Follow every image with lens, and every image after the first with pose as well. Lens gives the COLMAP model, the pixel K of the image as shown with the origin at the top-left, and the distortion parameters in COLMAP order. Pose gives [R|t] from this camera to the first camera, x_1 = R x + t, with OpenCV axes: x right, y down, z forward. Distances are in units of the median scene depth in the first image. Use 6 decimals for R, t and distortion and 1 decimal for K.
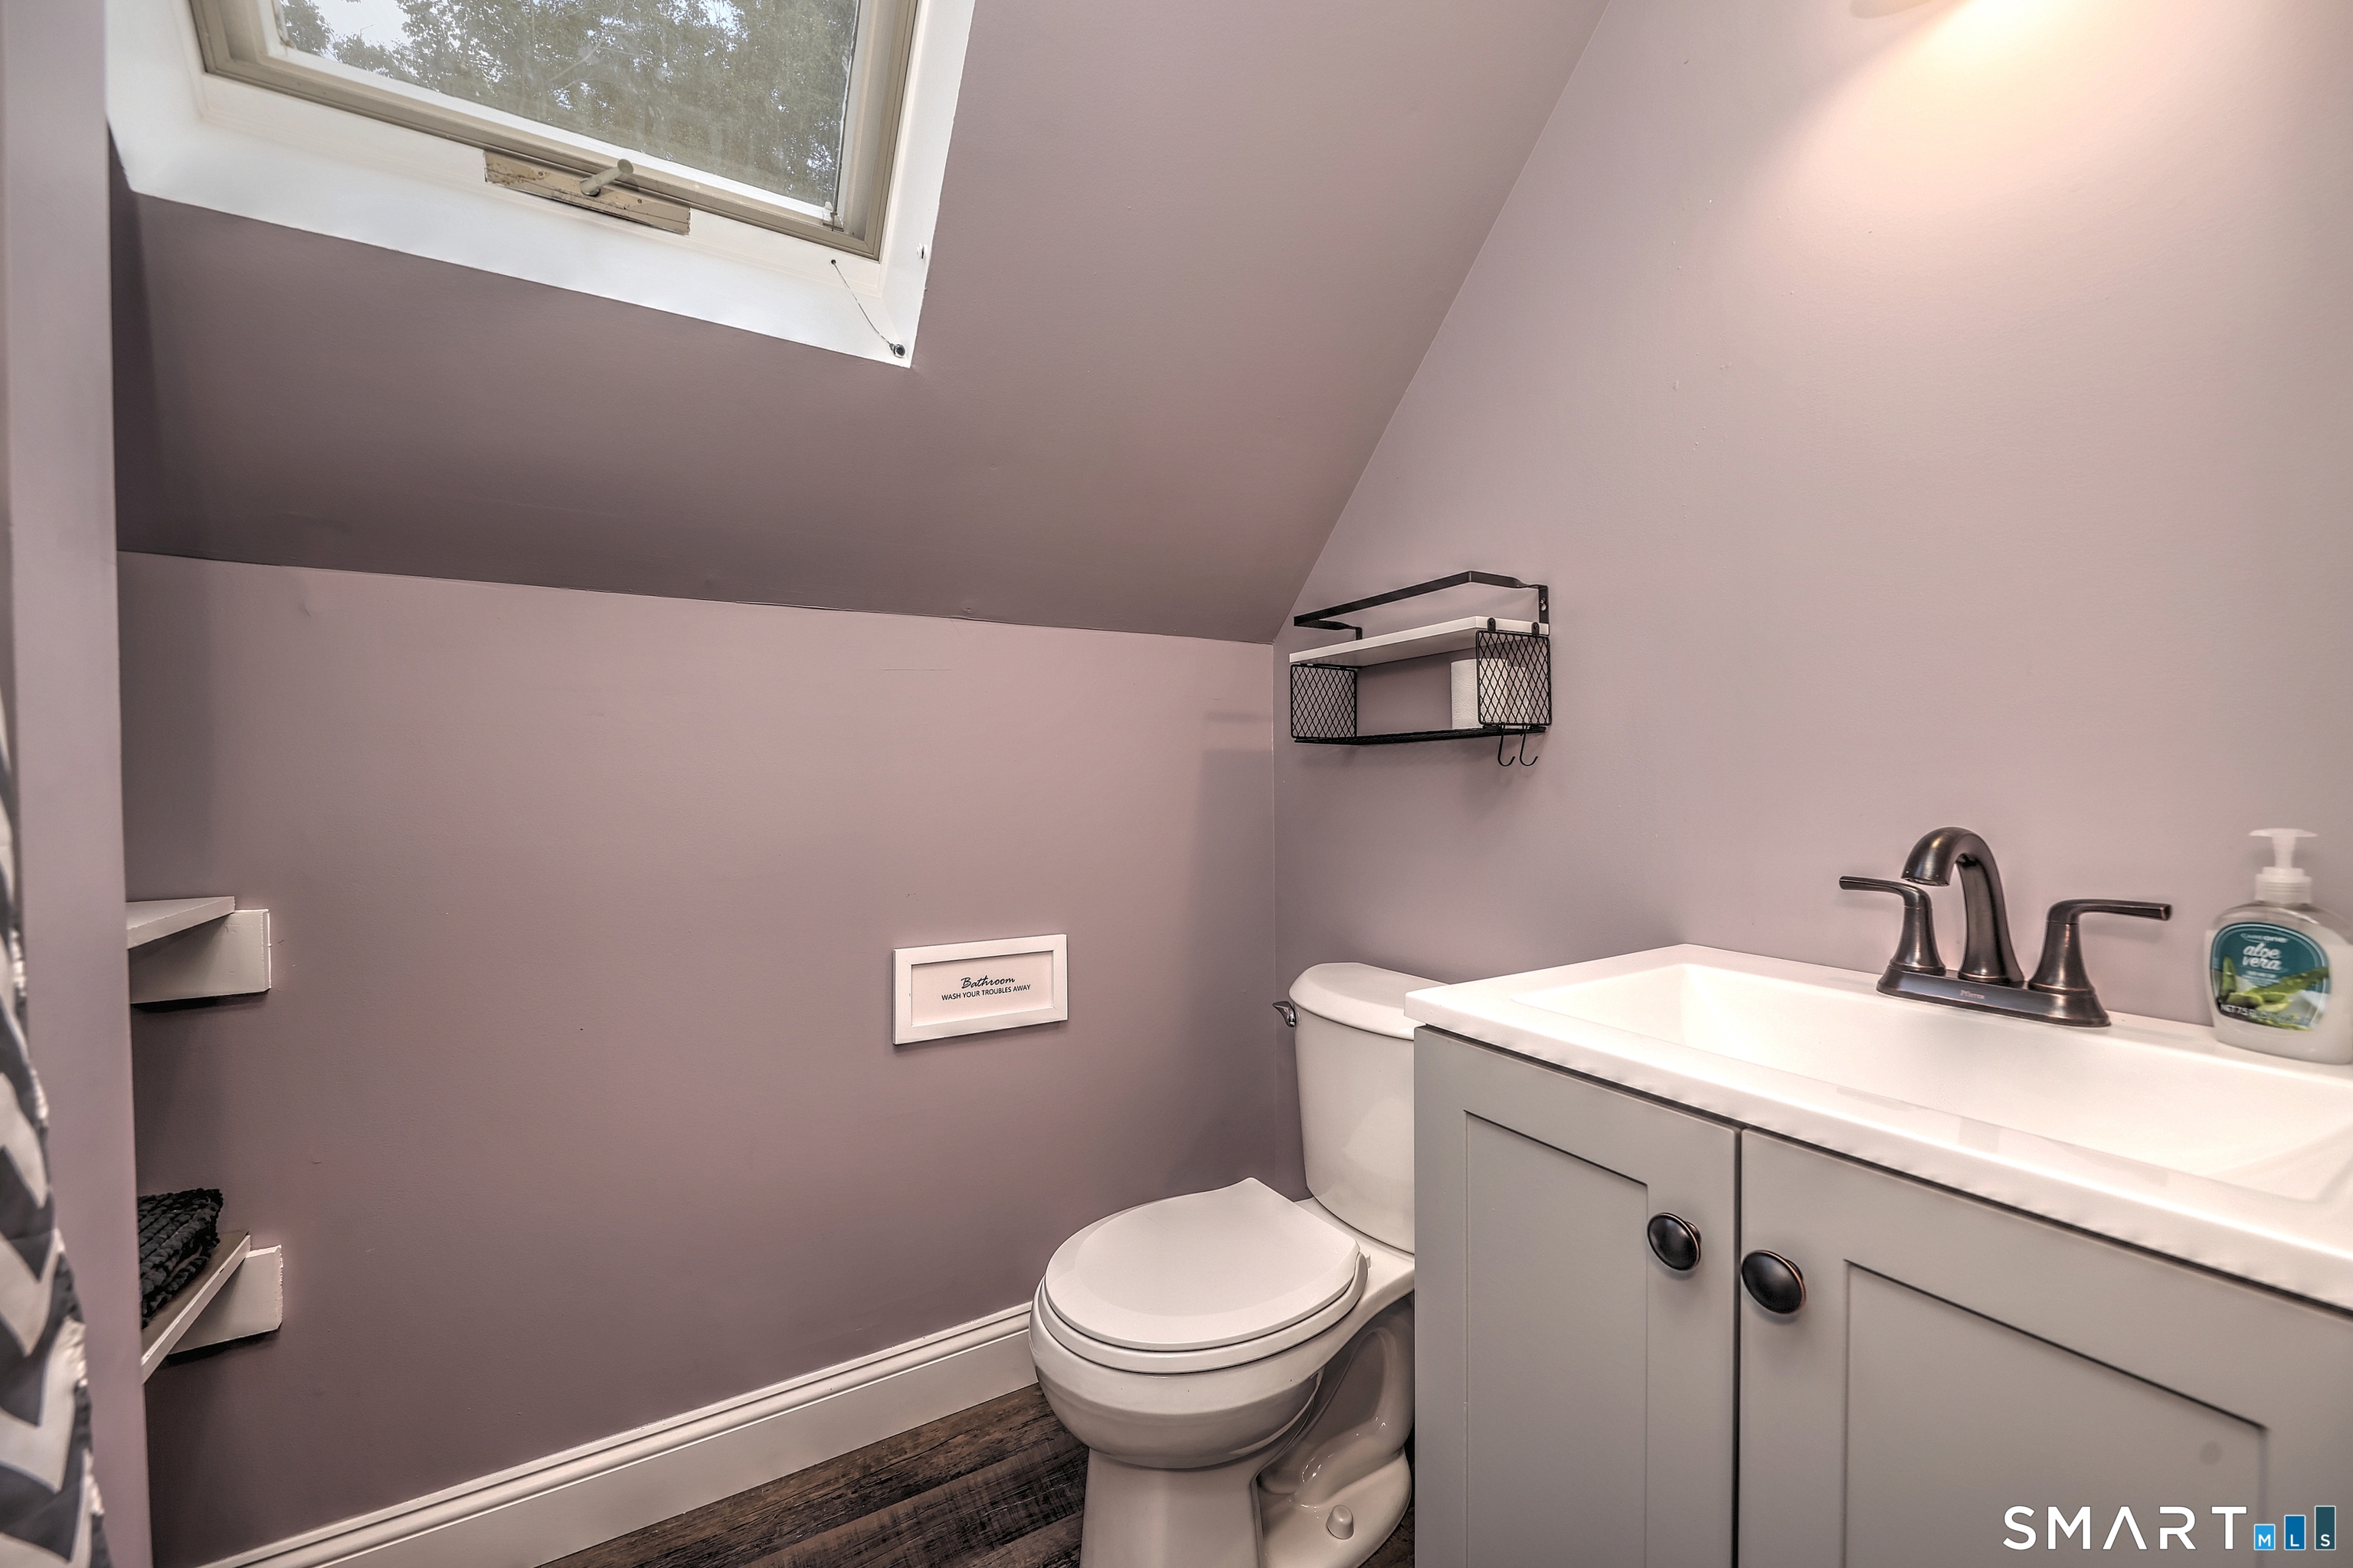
lens RADIAL K [[947.4, 0, 1166.0], [0, 947.4, 782.5], [0, 0, 1]] dist [0.013968, -0.000760]
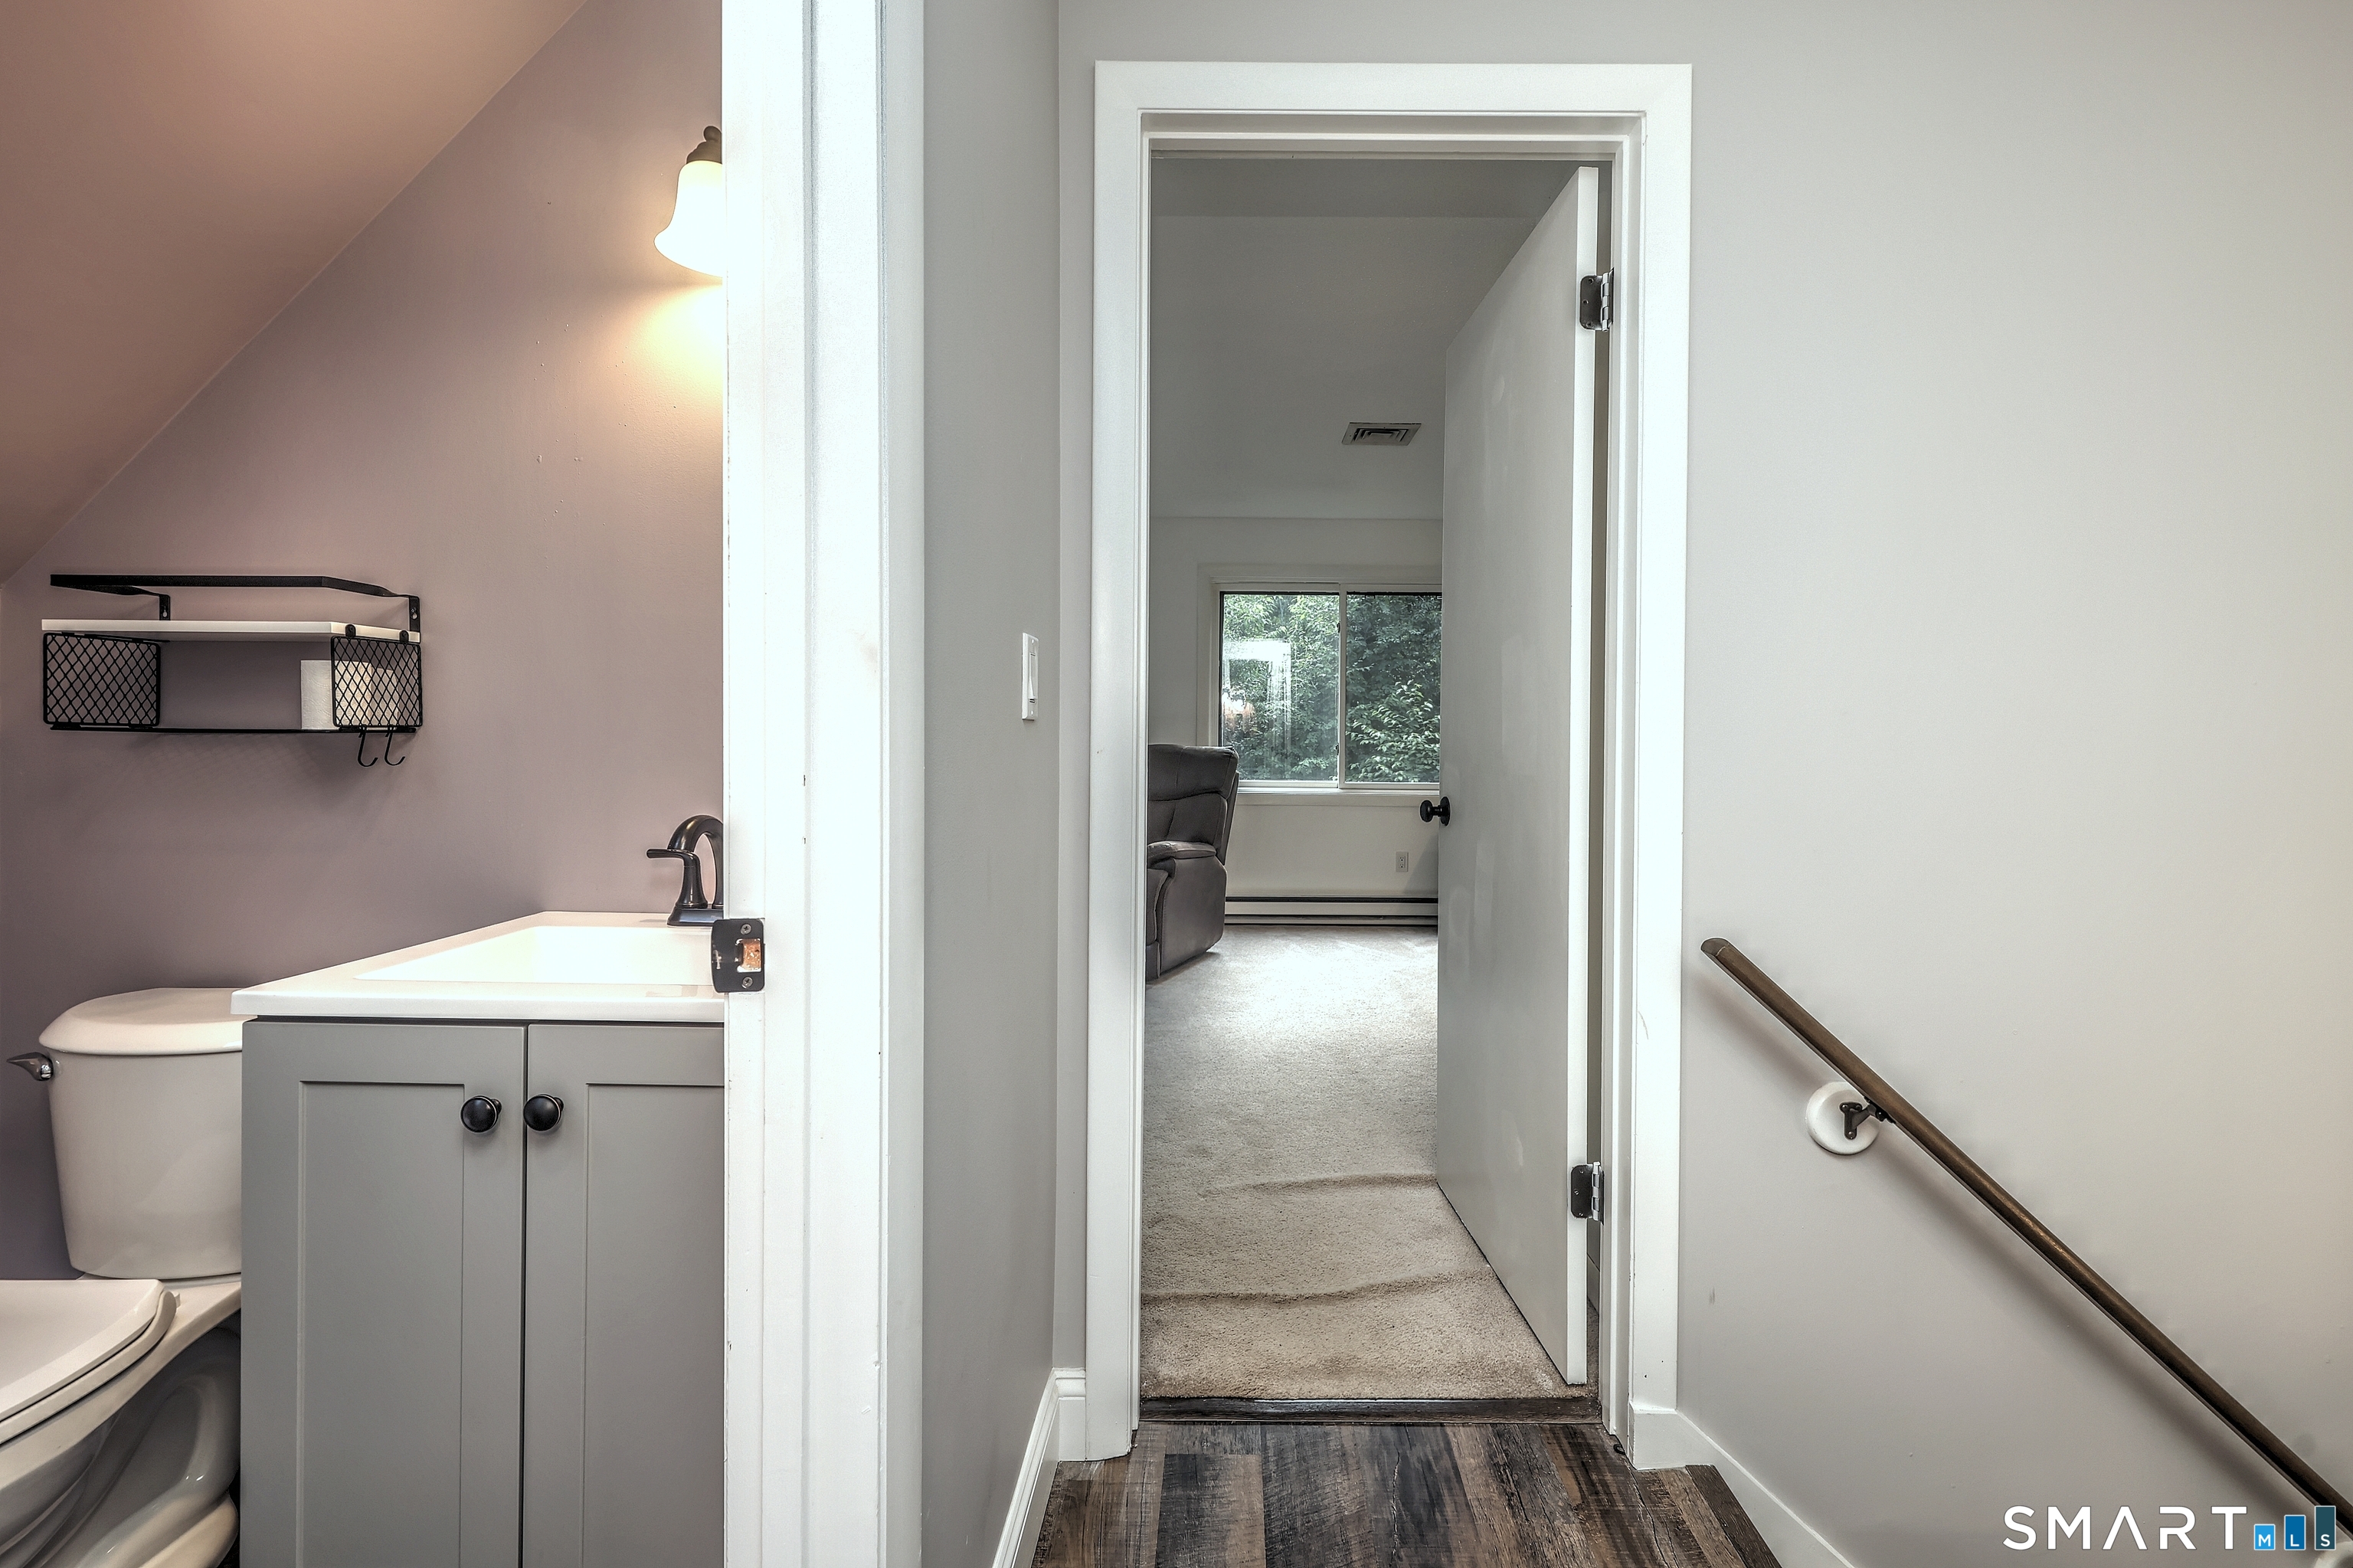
lens RADIAL K [[948.0, 0, 1180.9], [0, 948.0, 748.2], [0, 0, 1]] dist [0.016991, -0.008017]
pose [[0.519952, 0.008933, 0.854149, -0.075020], [-0.005881, 0.999959, -0.006878, -0.034789], [-0.854175, -0.001447, 0.519983, -0.311450]]
